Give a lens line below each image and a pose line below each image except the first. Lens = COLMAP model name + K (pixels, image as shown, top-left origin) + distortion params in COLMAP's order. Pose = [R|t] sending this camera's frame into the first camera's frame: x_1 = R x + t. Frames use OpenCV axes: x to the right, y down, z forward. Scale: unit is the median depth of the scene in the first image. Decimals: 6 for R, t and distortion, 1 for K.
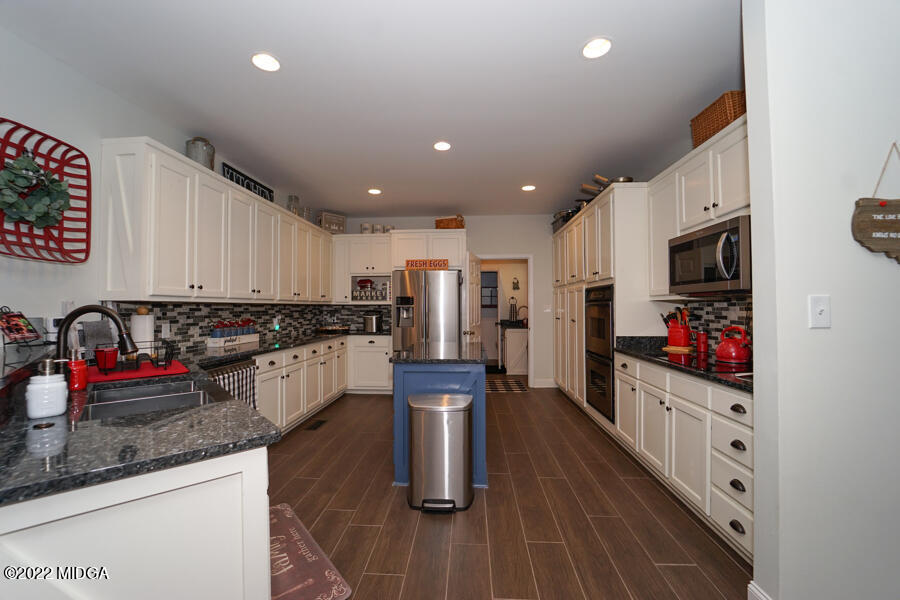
lens RADIAL K [[388.1, 0, 447.1], [0, 388.1, 302.4], [0, 0, 1]] dist [-0.000701, -0.000091]
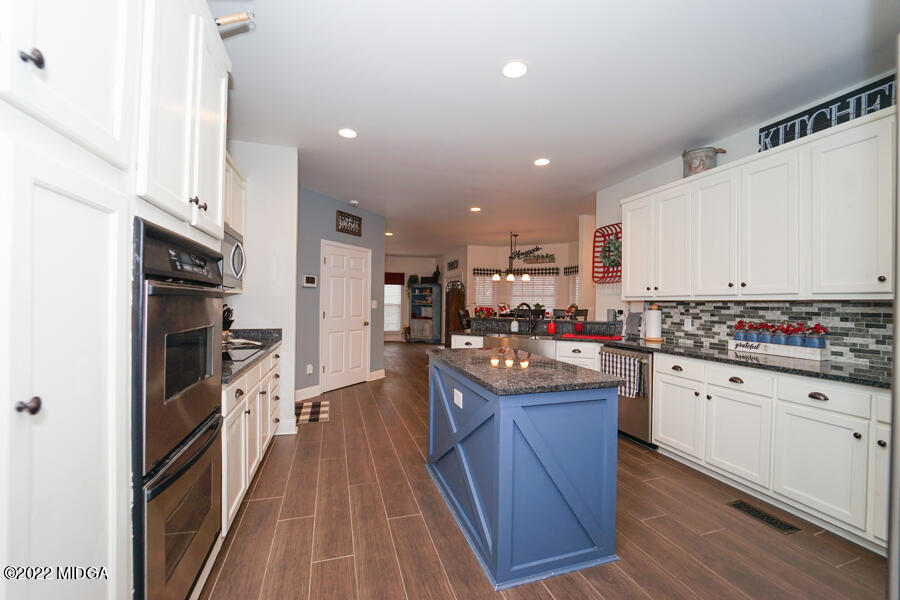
lens RADIAL K [[388.1, 0, 447.3], [0, 388.1, 301.7], [0, 0, 1]] dist [-0.000701, -0.000091]
pose [[-0.939707, -0.010109, -0.341832, 0.361923], [-0.005450, 0.999879, -0.014586, 0.021811], [0.341938, -0.011844, -0.939648, 1.741614]]
